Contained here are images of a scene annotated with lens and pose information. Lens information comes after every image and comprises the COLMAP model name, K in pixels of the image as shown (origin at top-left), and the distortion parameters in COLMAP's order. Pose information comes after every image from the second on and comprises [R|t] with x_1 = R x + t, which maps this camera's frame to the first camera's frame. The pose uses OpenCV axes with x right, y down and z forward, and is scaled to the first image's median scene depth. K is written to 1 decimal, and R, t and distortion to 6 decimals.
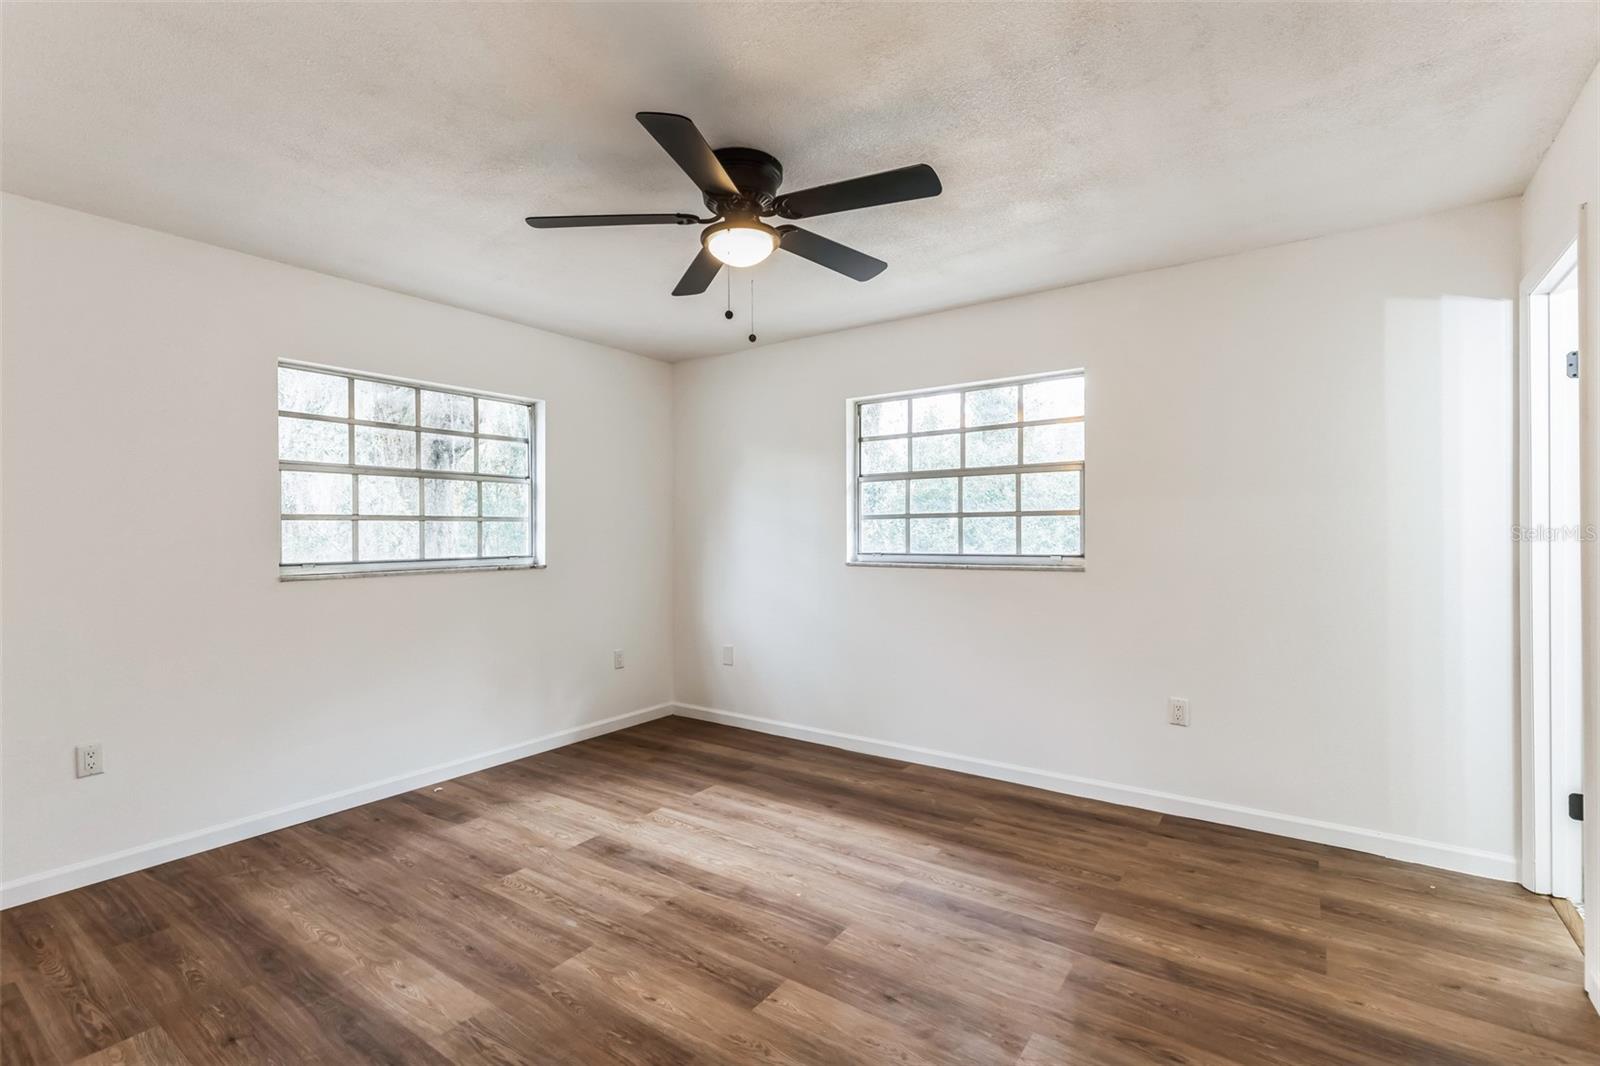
lens RADIAL K [[719.8, 0, 796.5], [0, 719.8, 531.3], [0, 0, 1]] dist [0.002657, -0.000474]
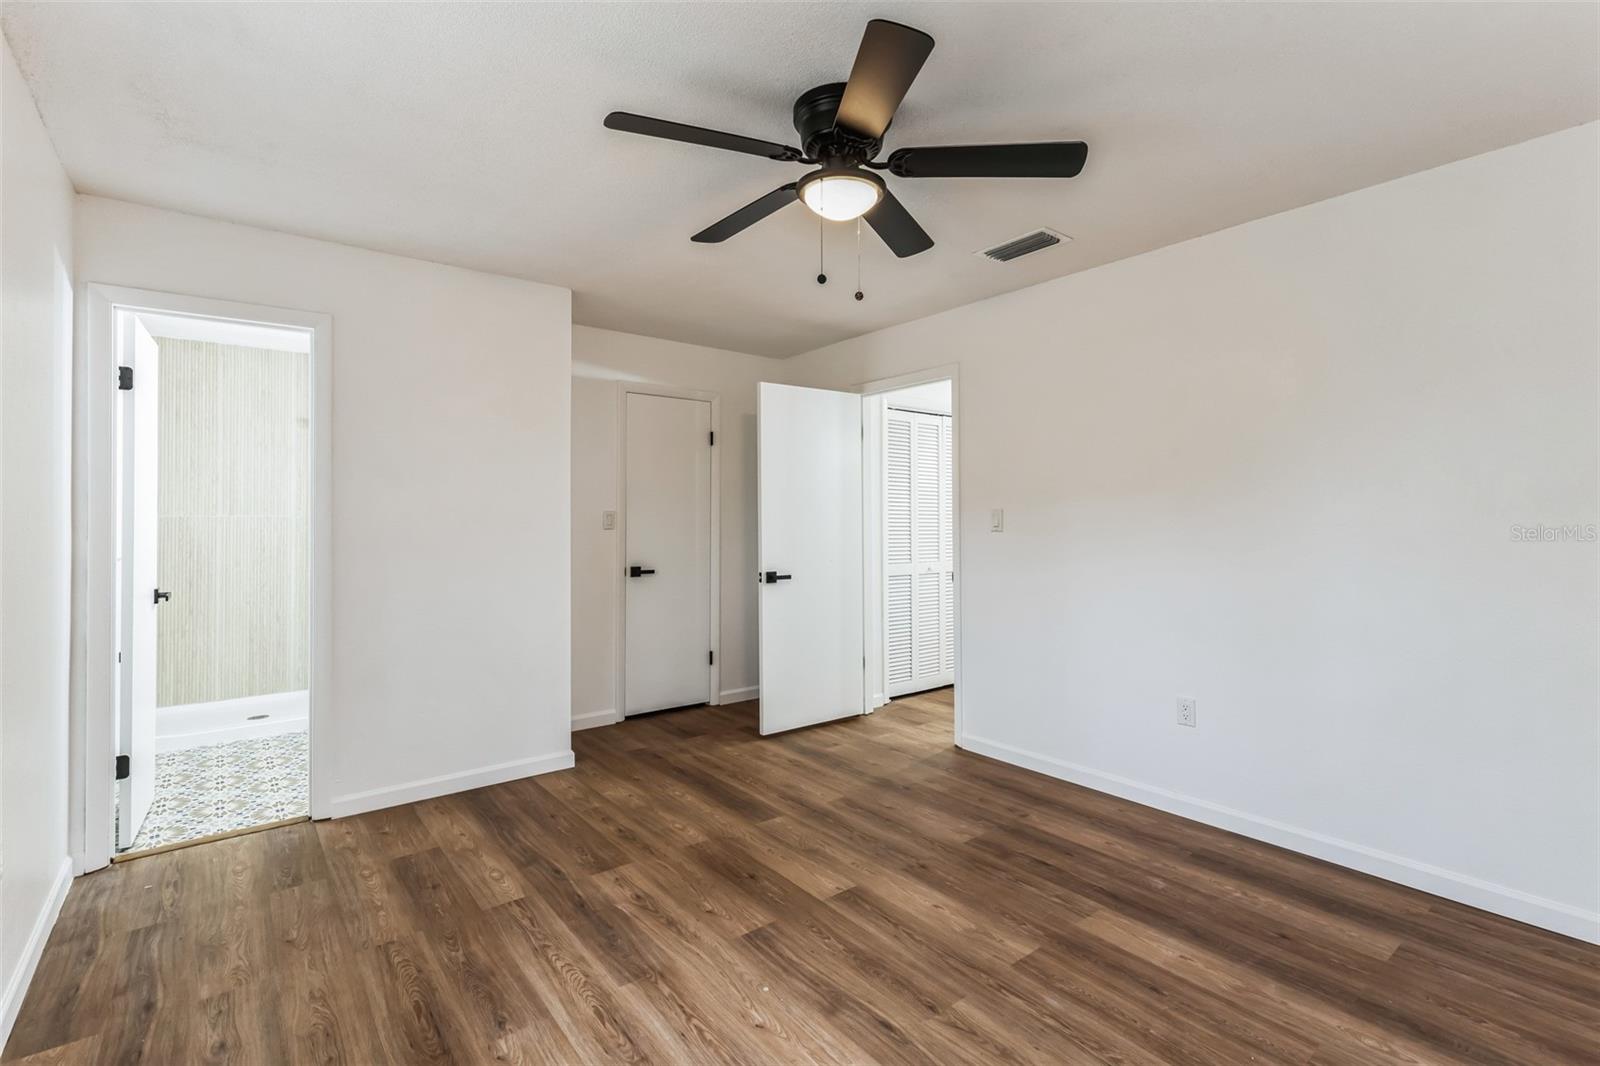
lens RADIAL K [[719.8, 0, 796.5], [0, 719.8, 531.3], [0, 0, 1]] dist [0.002657, -0.000474]
pose [[-0.958715, 0.004636, 0.284332, -0.274819], [0.006824, 0.999954, 0.006708, 0.009034], [-0.284288, 0.008371, -0.958702, 1.891809]]
